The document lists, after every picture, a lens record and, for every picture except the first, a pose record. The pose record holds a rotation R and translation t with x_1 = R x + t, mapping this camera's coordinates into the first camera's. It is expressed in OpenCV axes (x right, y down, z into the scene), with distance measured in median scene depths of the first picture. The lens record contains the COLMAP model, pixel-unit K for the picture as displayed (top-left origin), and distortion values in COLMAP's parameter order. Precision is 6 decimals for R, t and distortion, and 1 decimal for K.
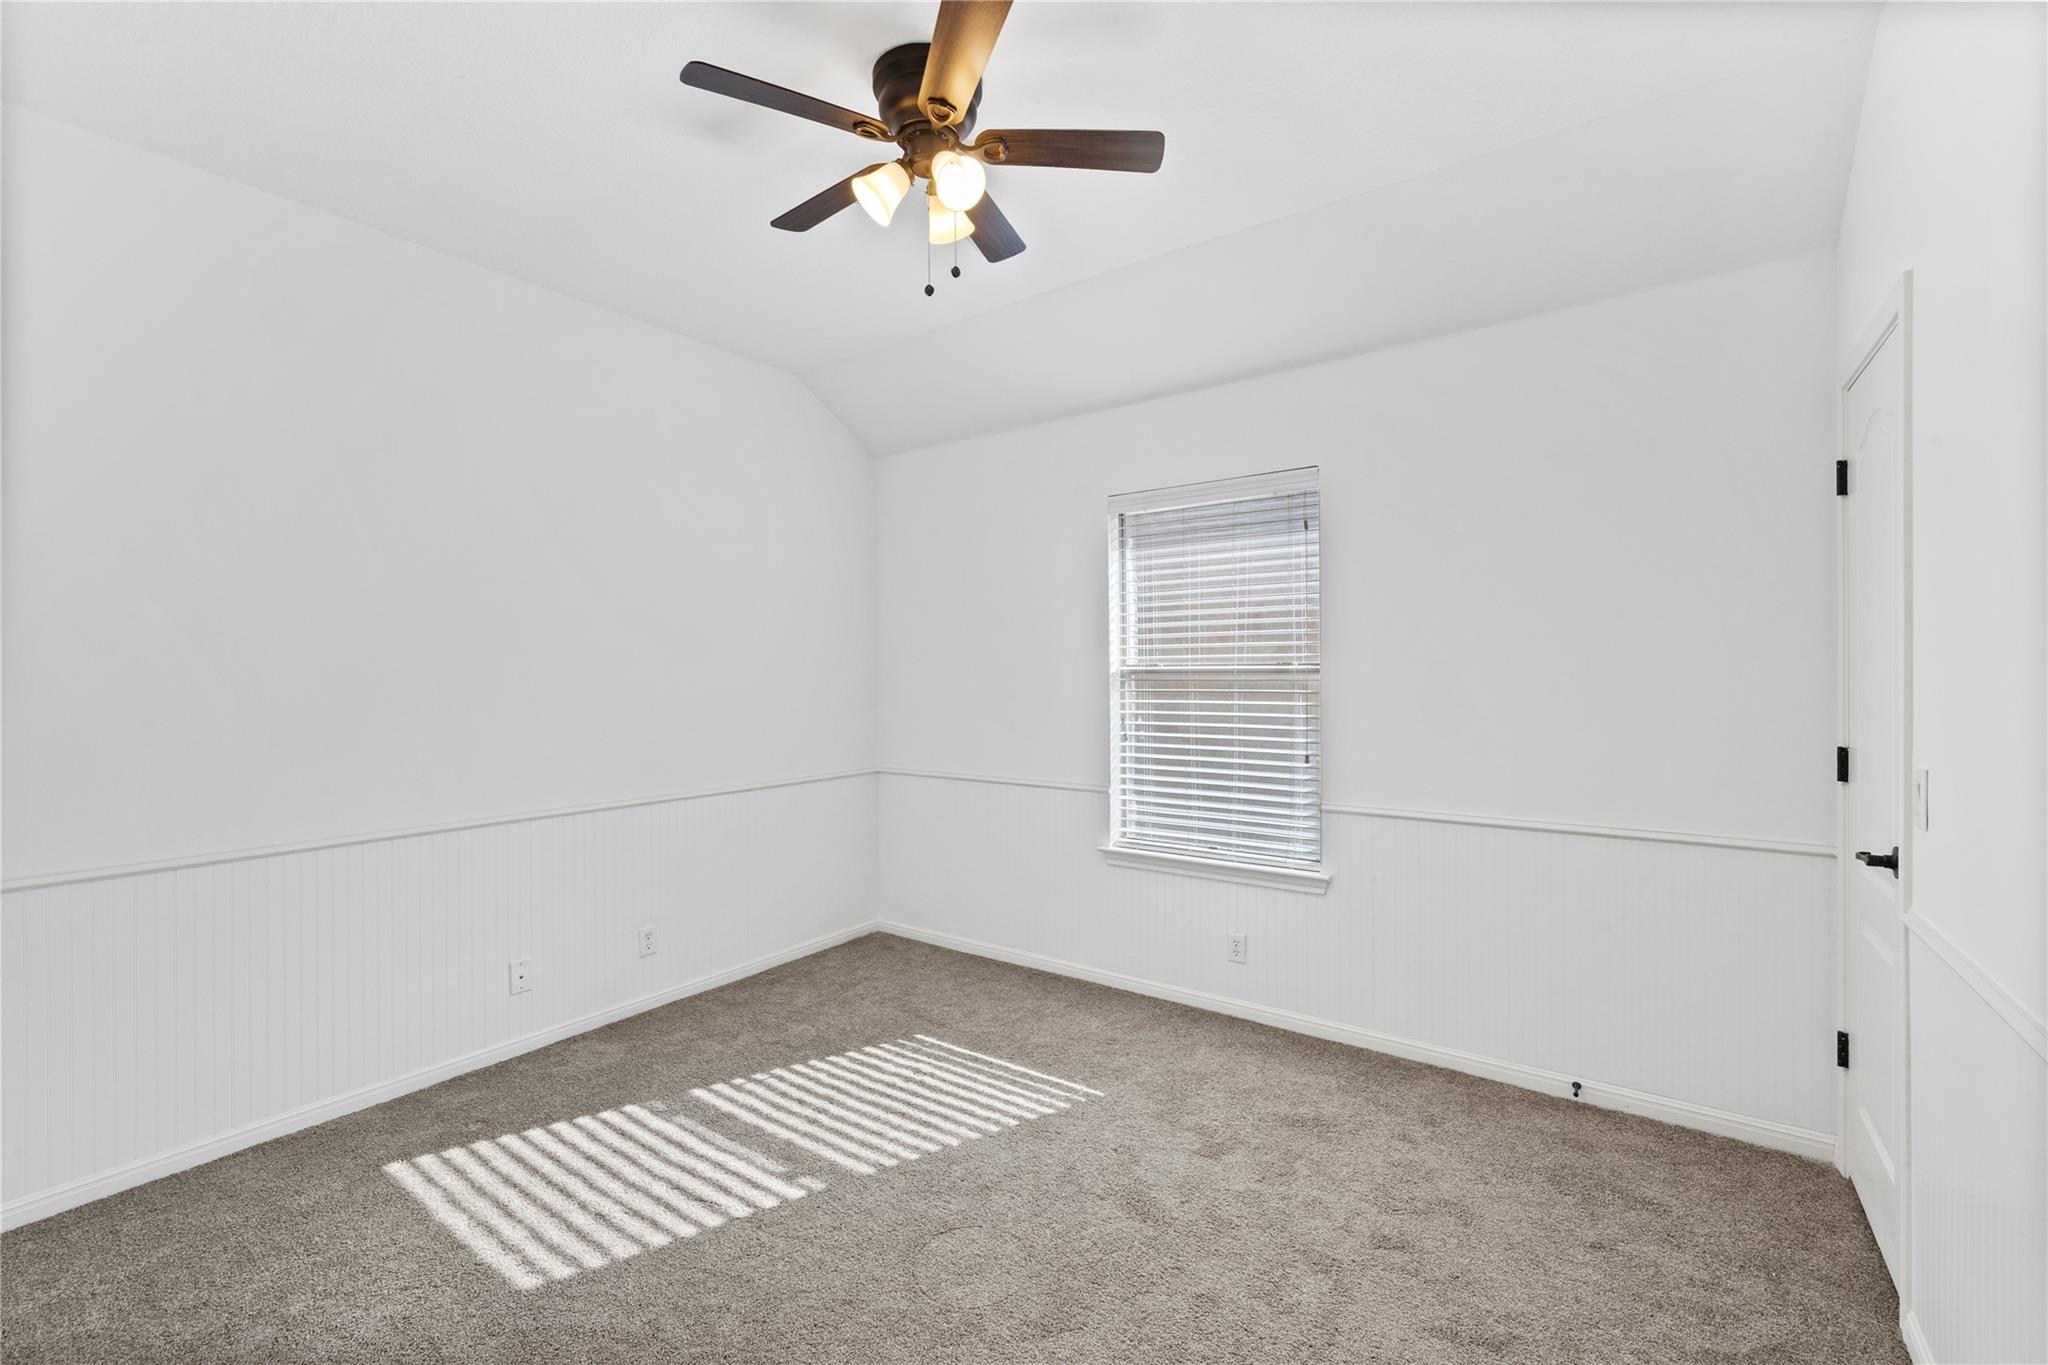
lens RADIAL K [[839.9, 0, 1024.0], [0, 839.9, 682.5], [0, 0, 1]] dist [0.000088, 0.000041]
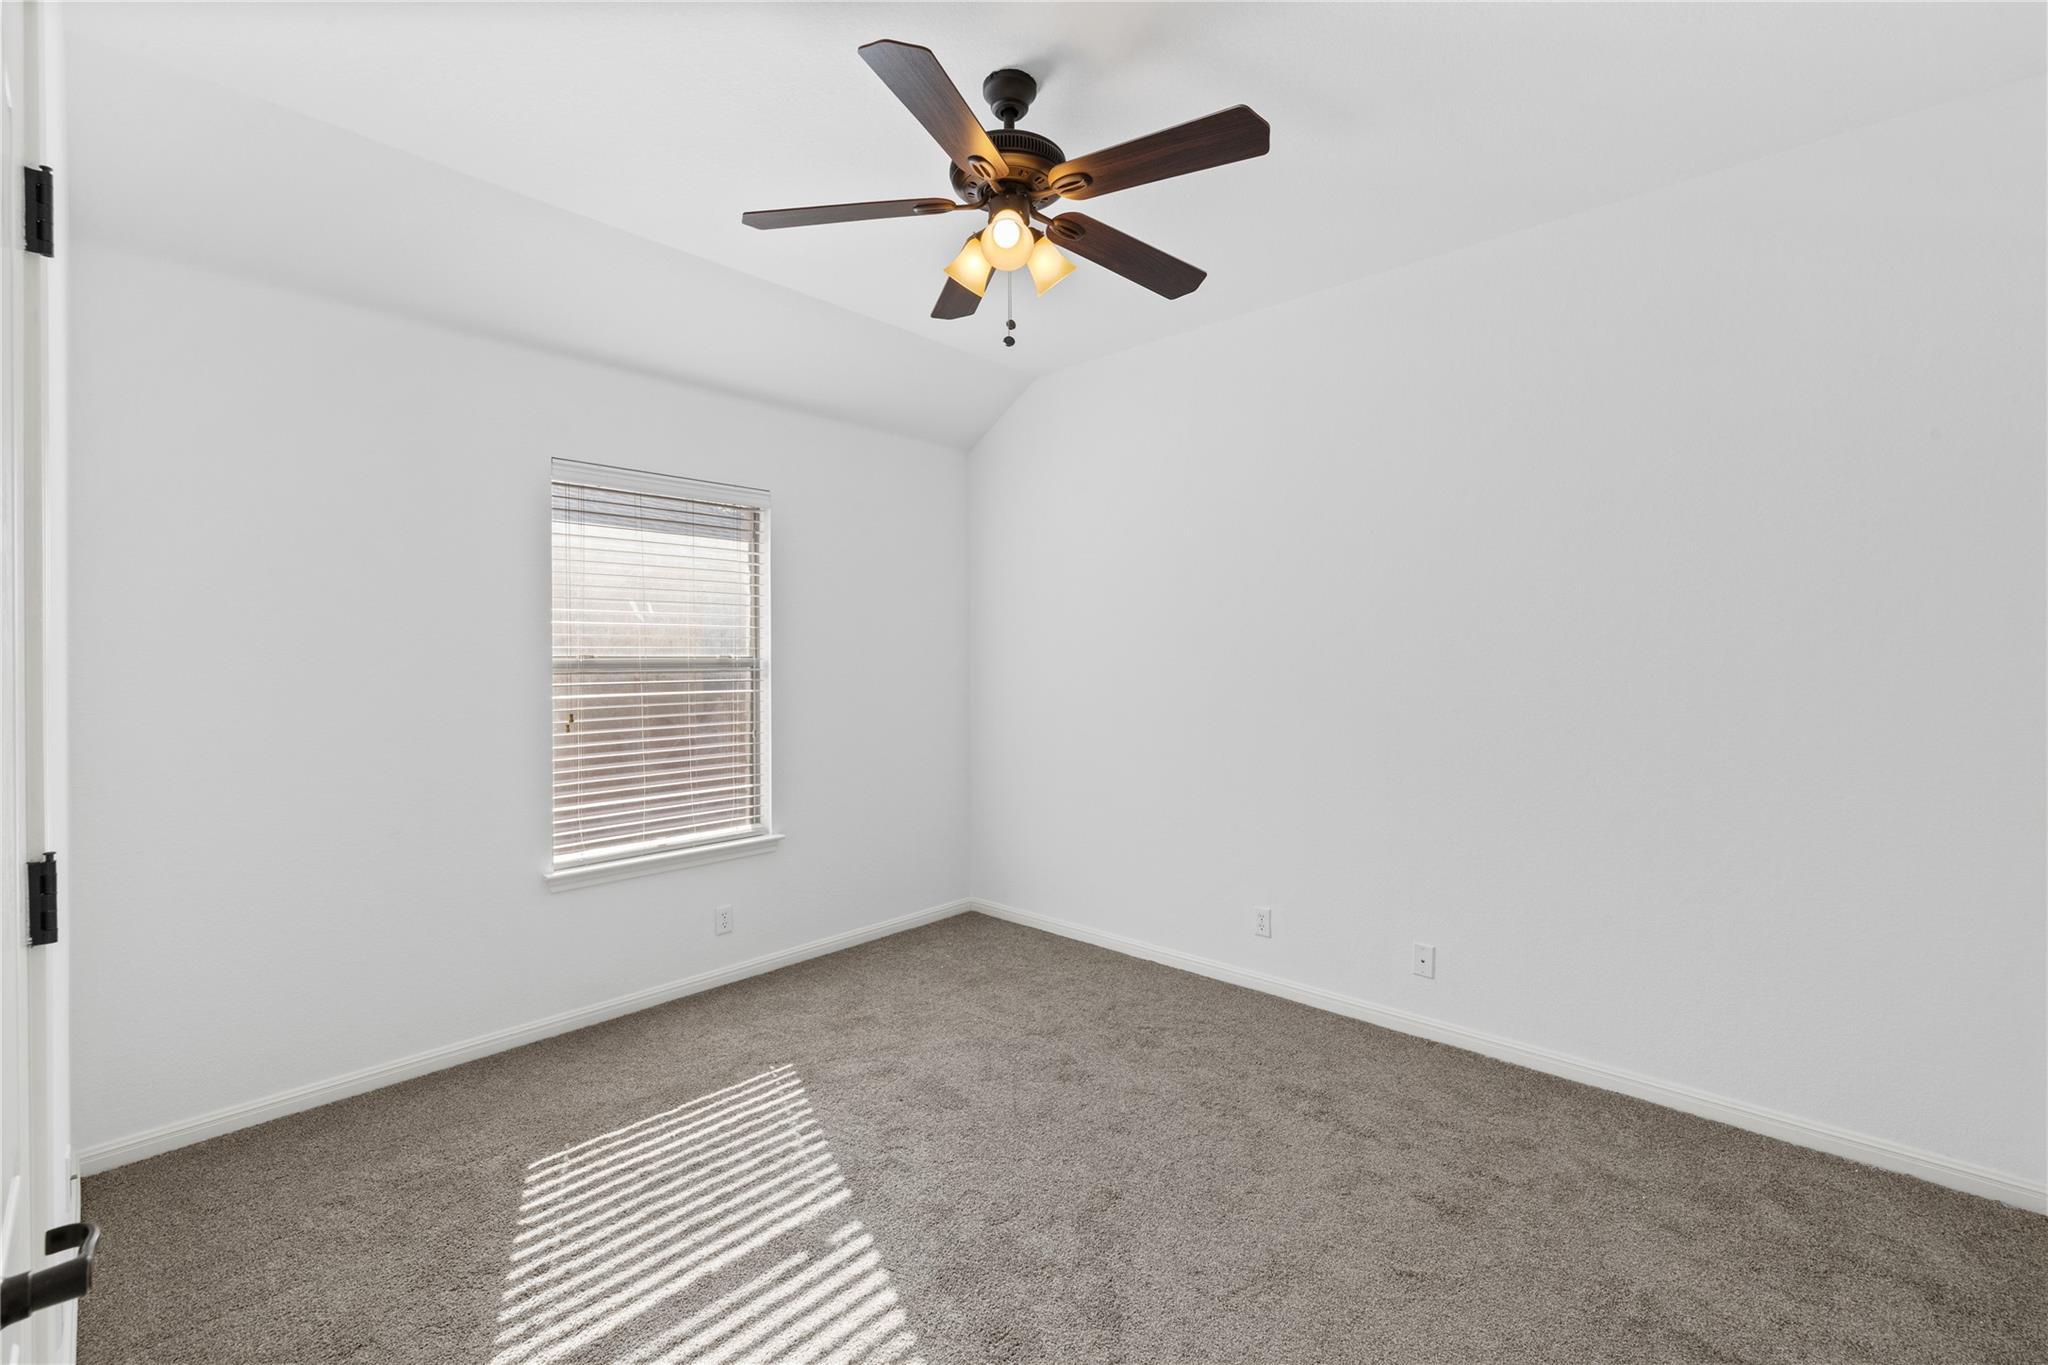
lens RADIAL K [[888.4, 0, 1025.2], [0, 888.4, 676.3], [0, 0, 1]] dist [-0.000350, 0.000315]
pose [[0.136070, -0.021222, 0.990472, -1.063960], [-0.006682, 0.999728, 0.022339, -0.036727], [-0.990677, -0.009658, 0.135891, 0.606175]]
